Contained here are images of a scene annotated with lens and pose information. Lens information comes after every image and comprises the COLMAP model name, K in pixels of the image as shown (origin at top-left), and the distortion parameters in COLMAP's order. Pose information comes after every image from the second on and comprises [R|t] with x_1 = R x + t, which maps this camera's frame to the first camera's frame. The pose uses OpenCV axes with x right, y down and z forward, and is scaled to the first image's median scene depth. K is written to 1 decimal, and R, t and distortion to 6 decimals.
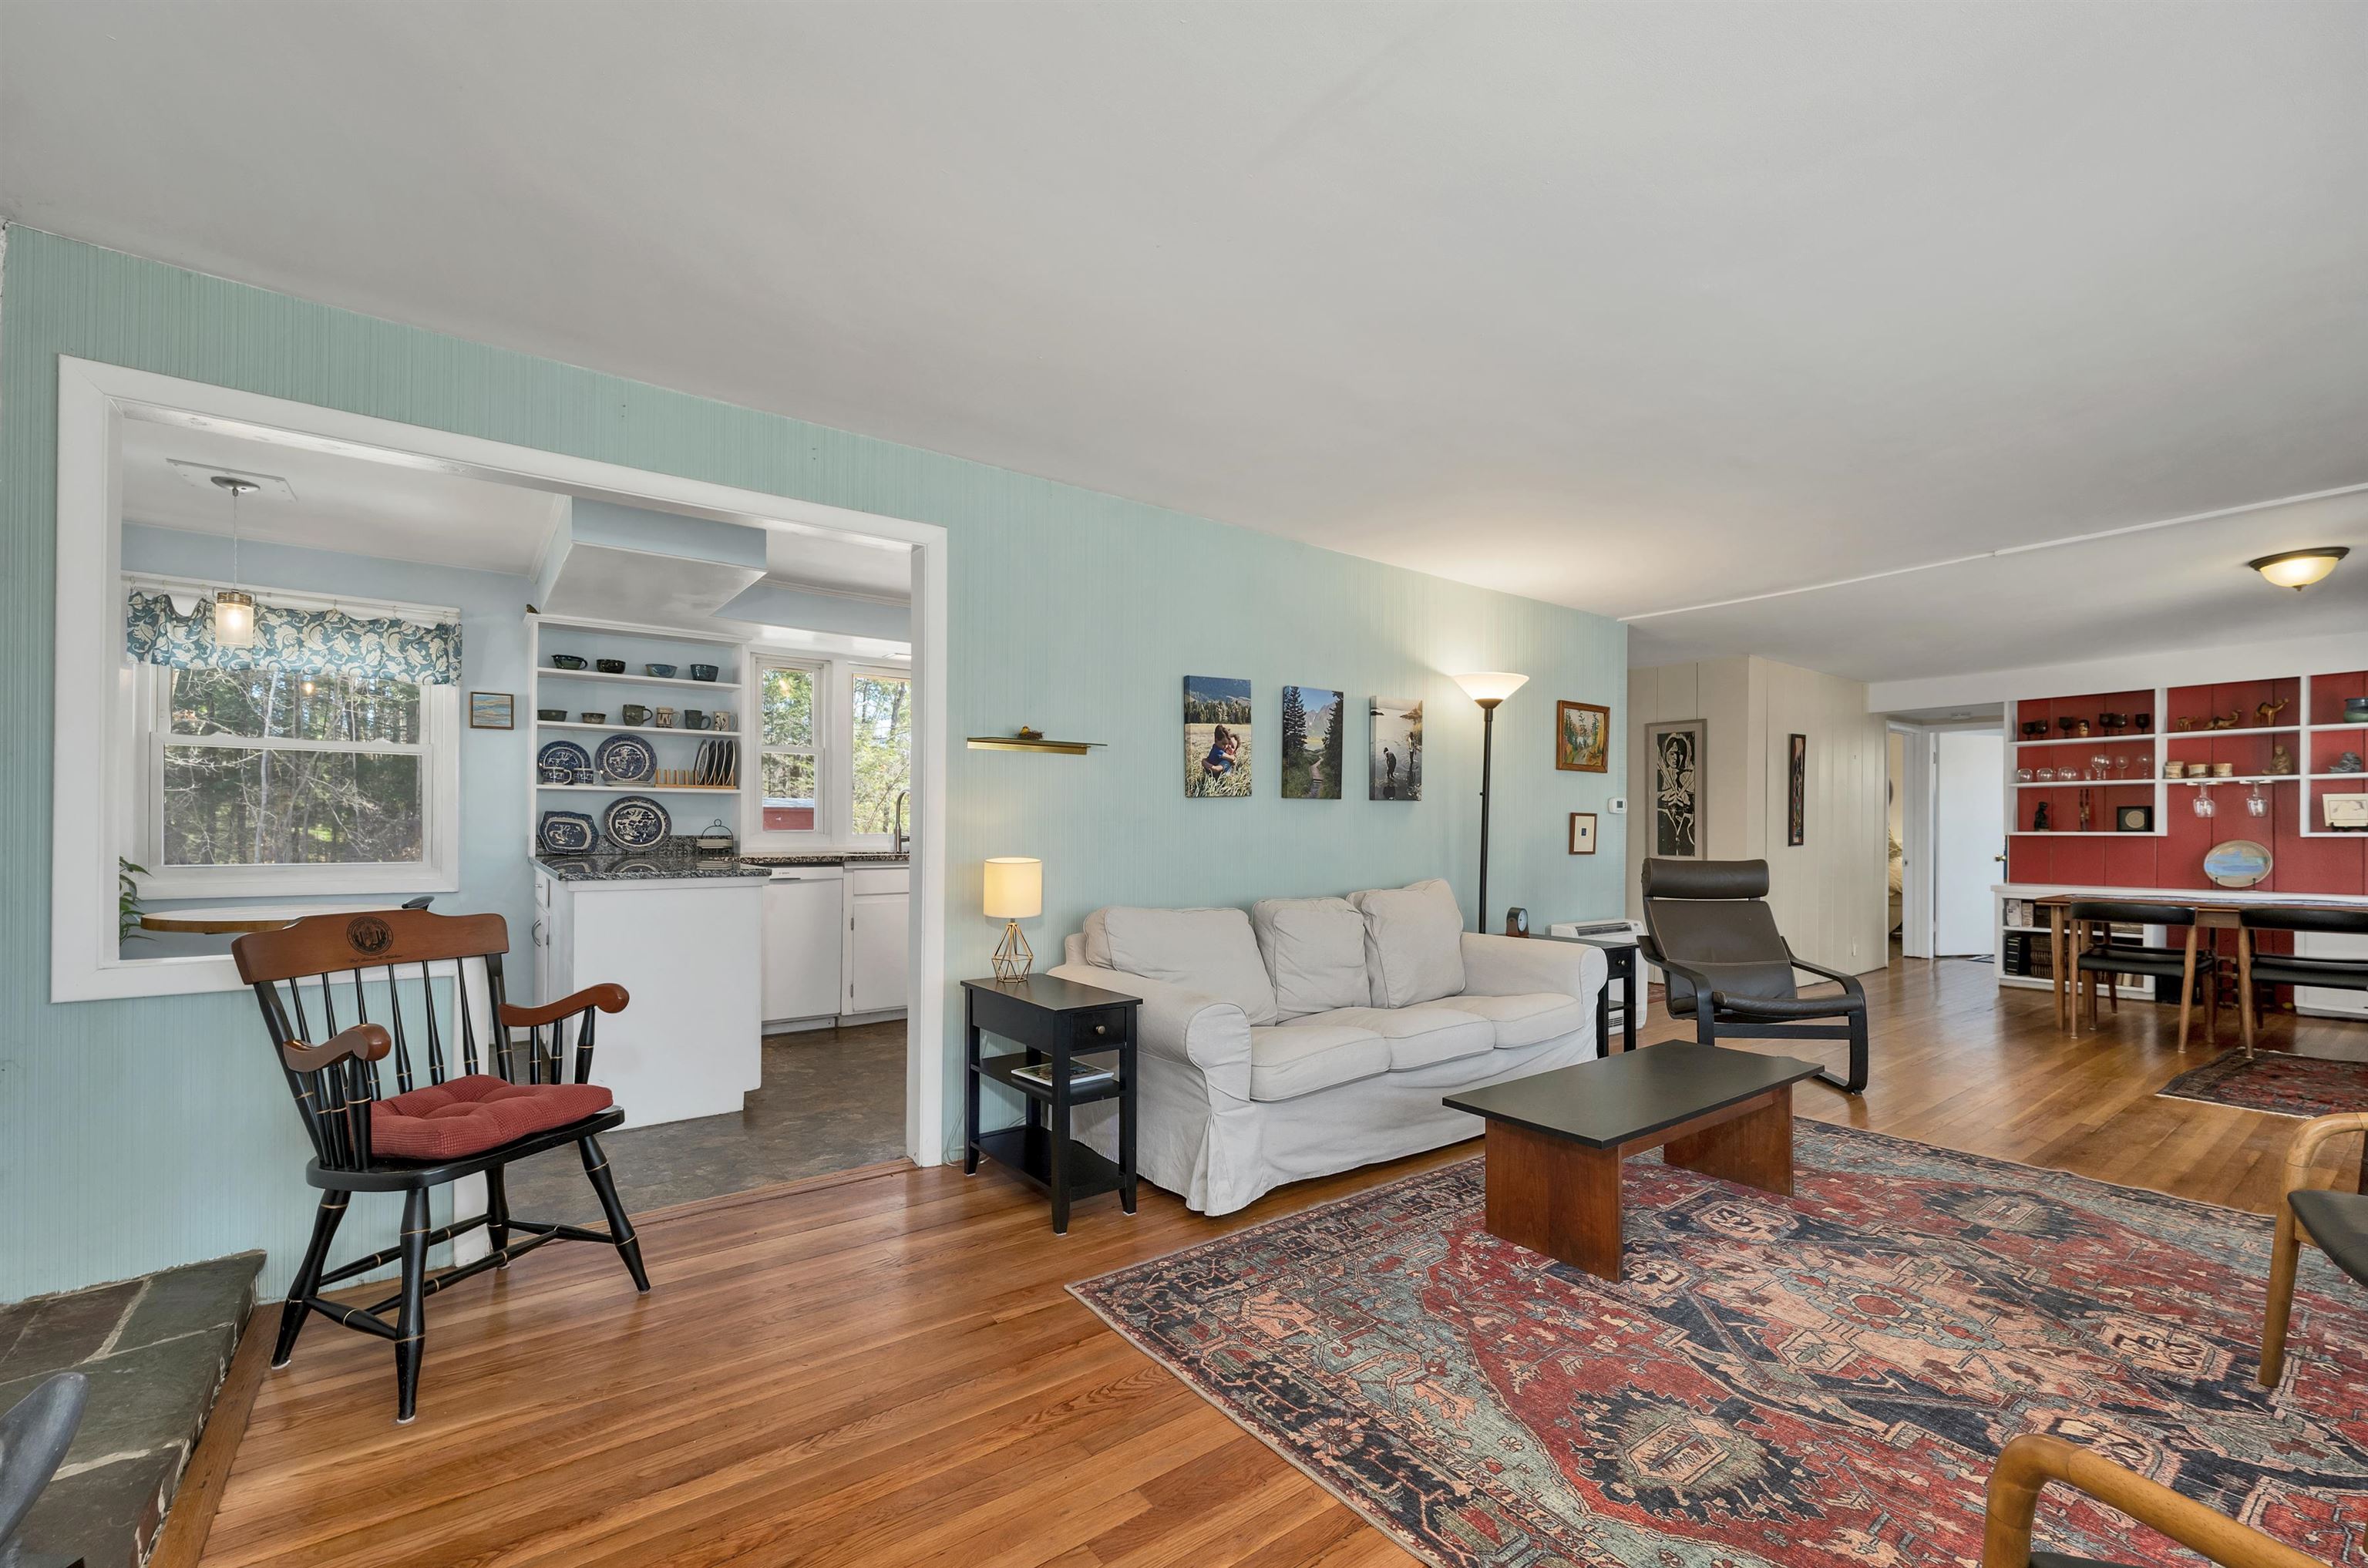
lens RADIAL K [[984.1, 0, 1184.4], [0, 984.1, 820.9], [0, 0, 1]] dist [0.002580, -0.000274]
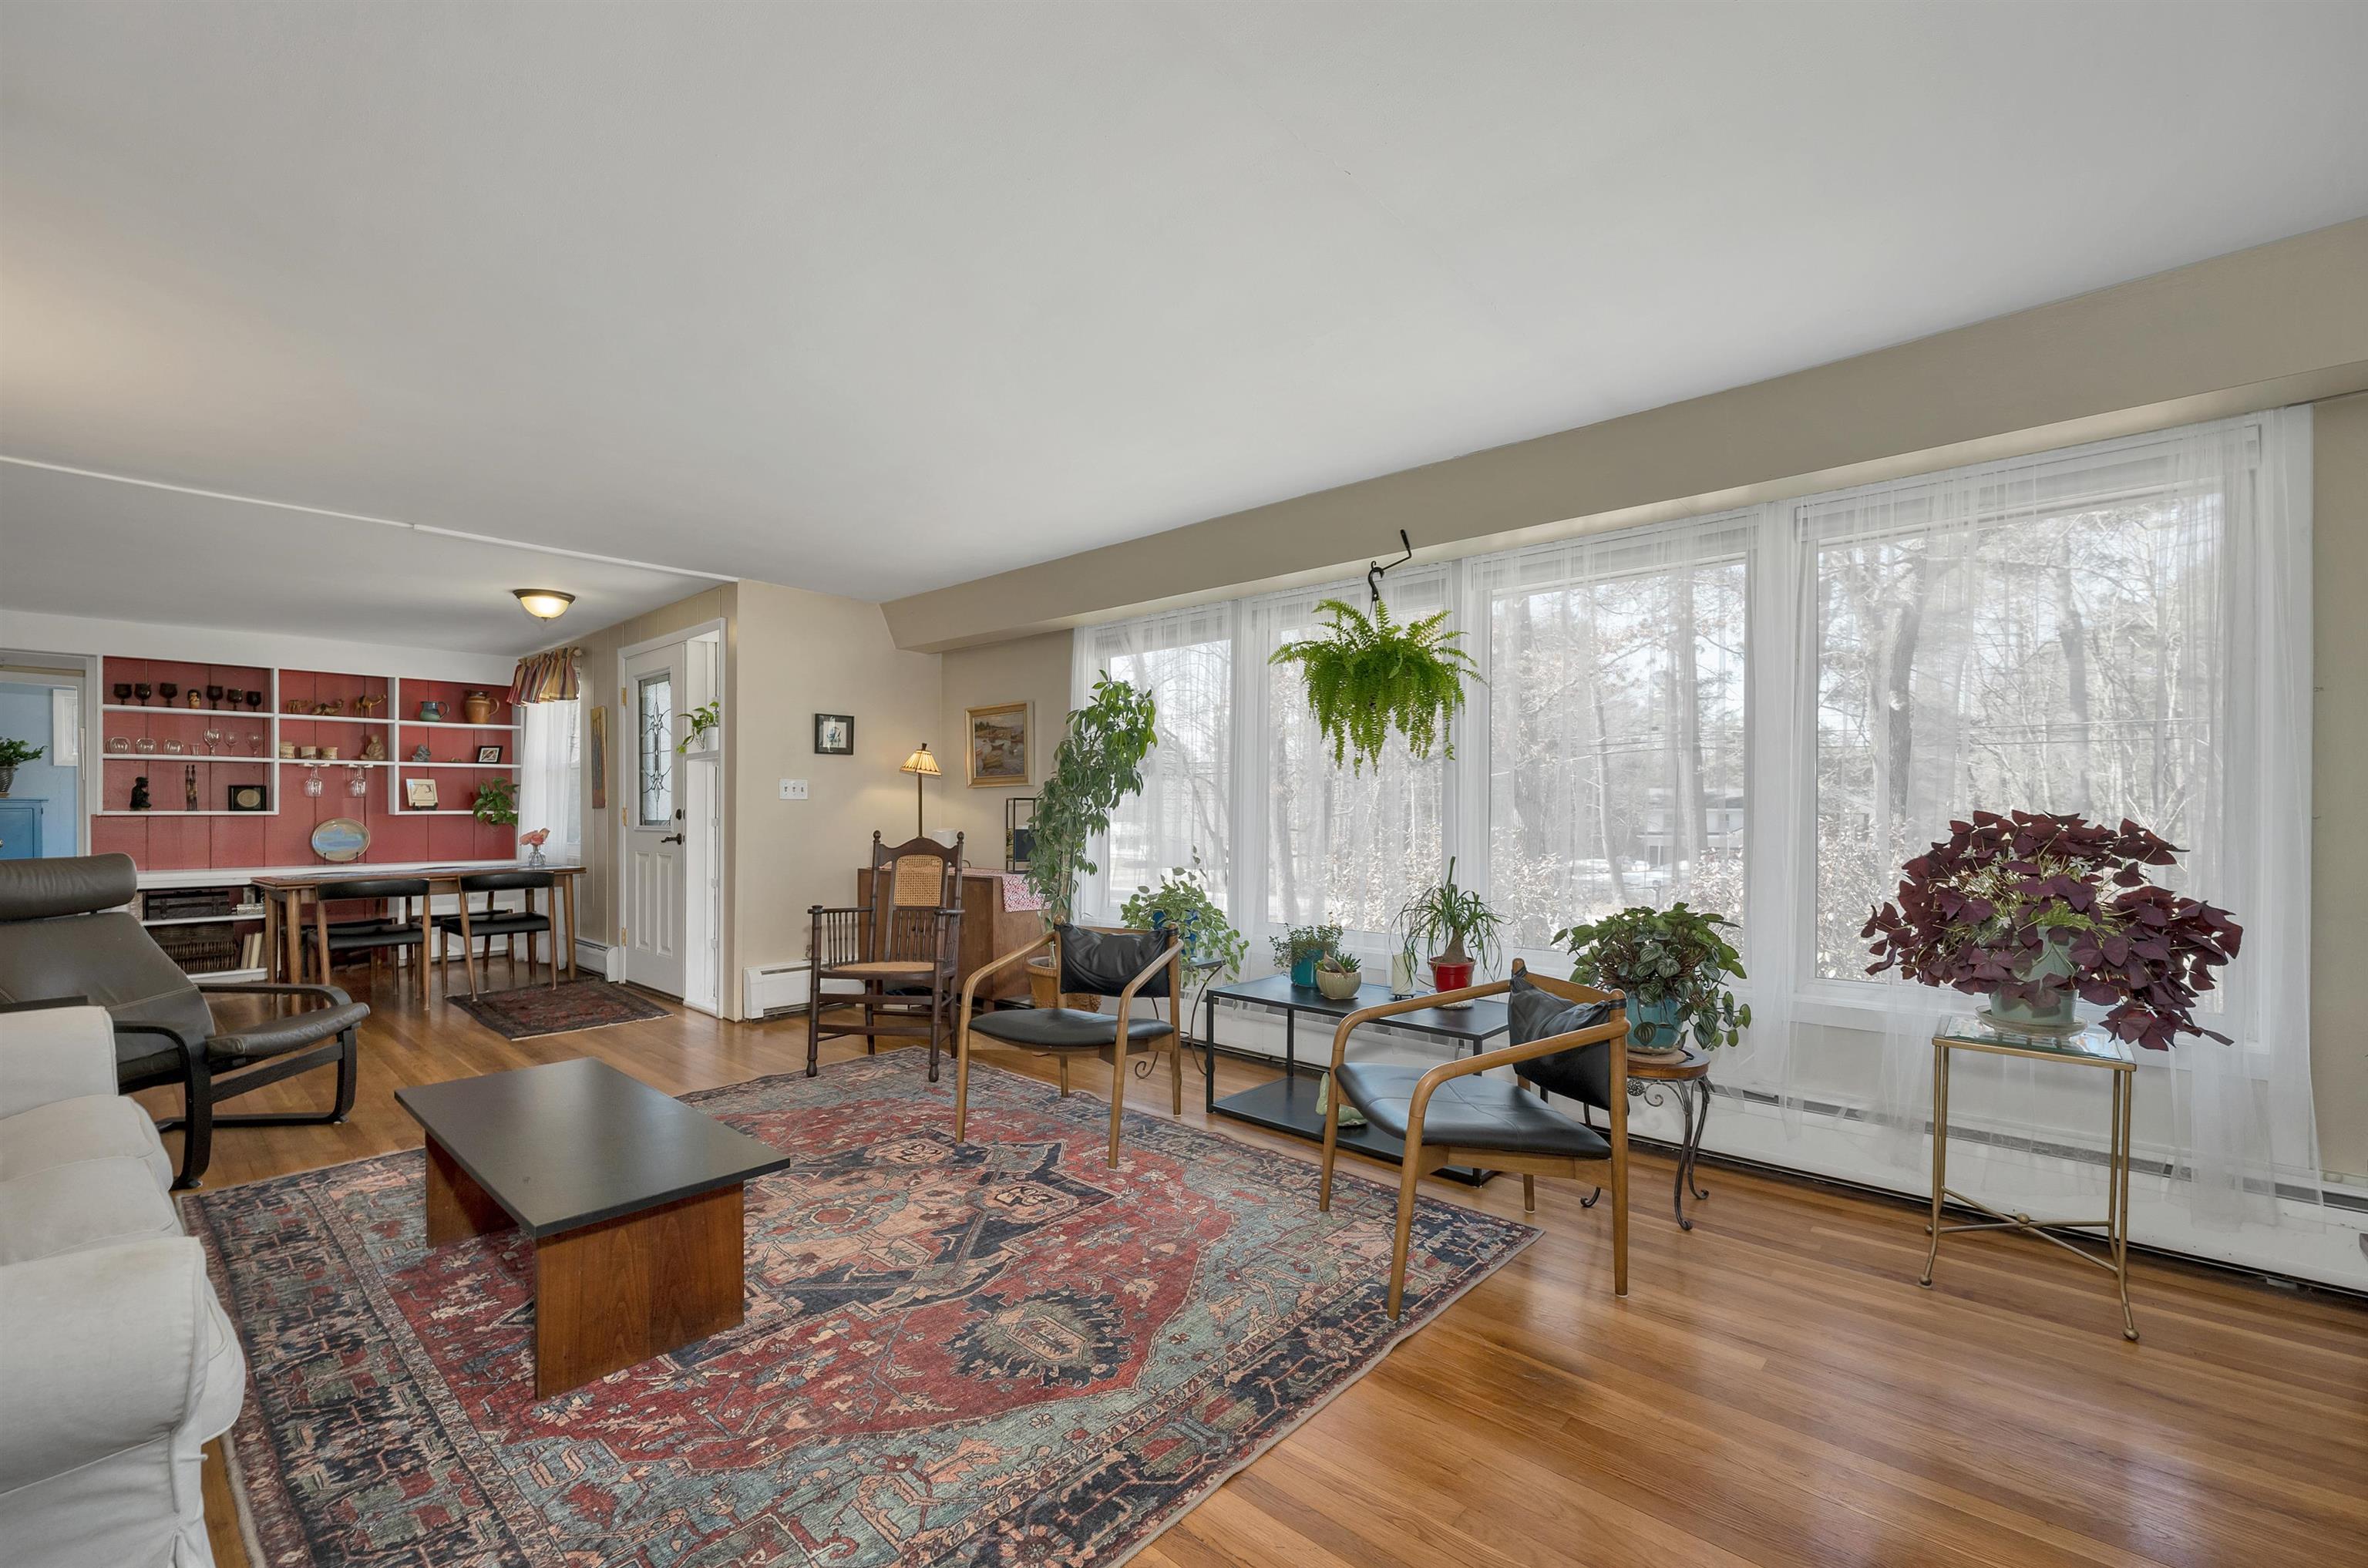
lens RADIAL K [[984.1, 0, 1184.4], [0, 984.1, 820.9], [0, 0, 1]] dist [0.002580, -0.000274]
pose [[-0.194018, -0.013890, 0.980900, -0.269593], [-0.009909, 0.999876, 0.012199, -0.000060], [-0.980948, -0.007353, -0.194132, 0.416721]]
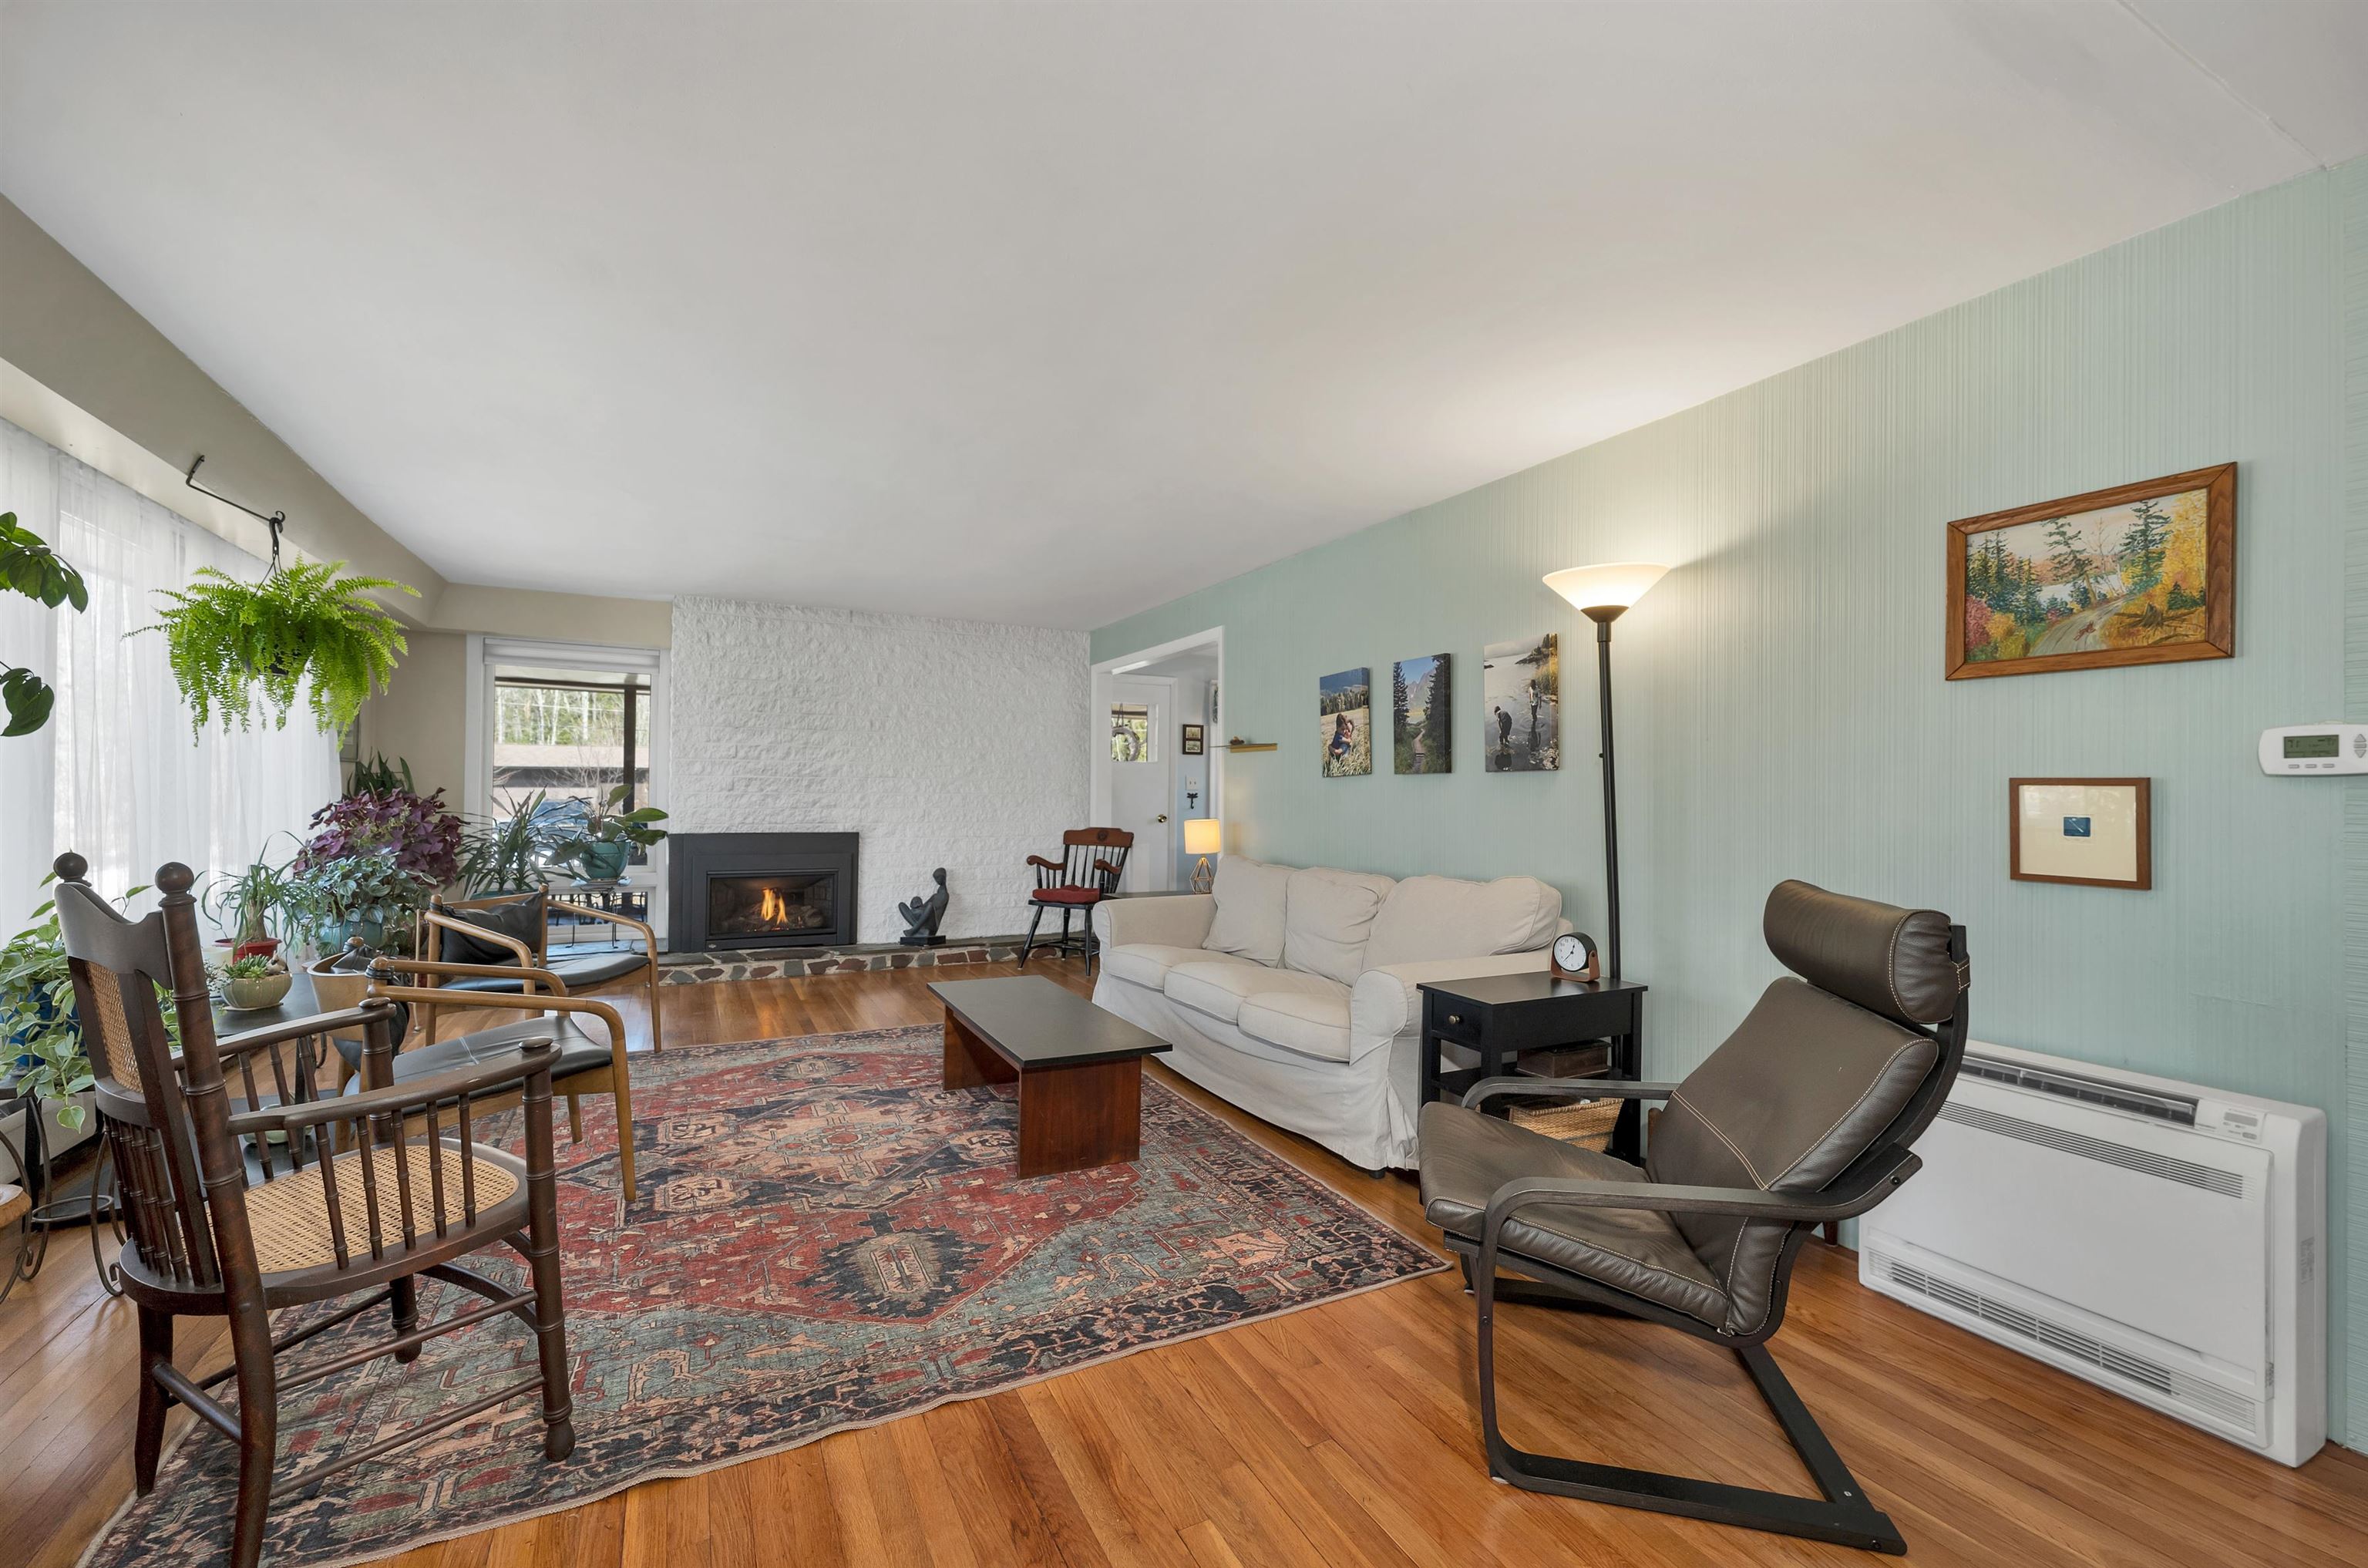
lens RADIAL K [[968.5, 0, 1188.6], [0, 968.5, 782.3], [0, 0, 1]] dist [-0.000343, -0.000015]
pose [[-0.159782, -0.019693, -0.986956, 1.011444], [-0.007869, 0.999795, -0.018675, 0.004505], [0.987121, 0.004783, -0.159904, 0.864540]]
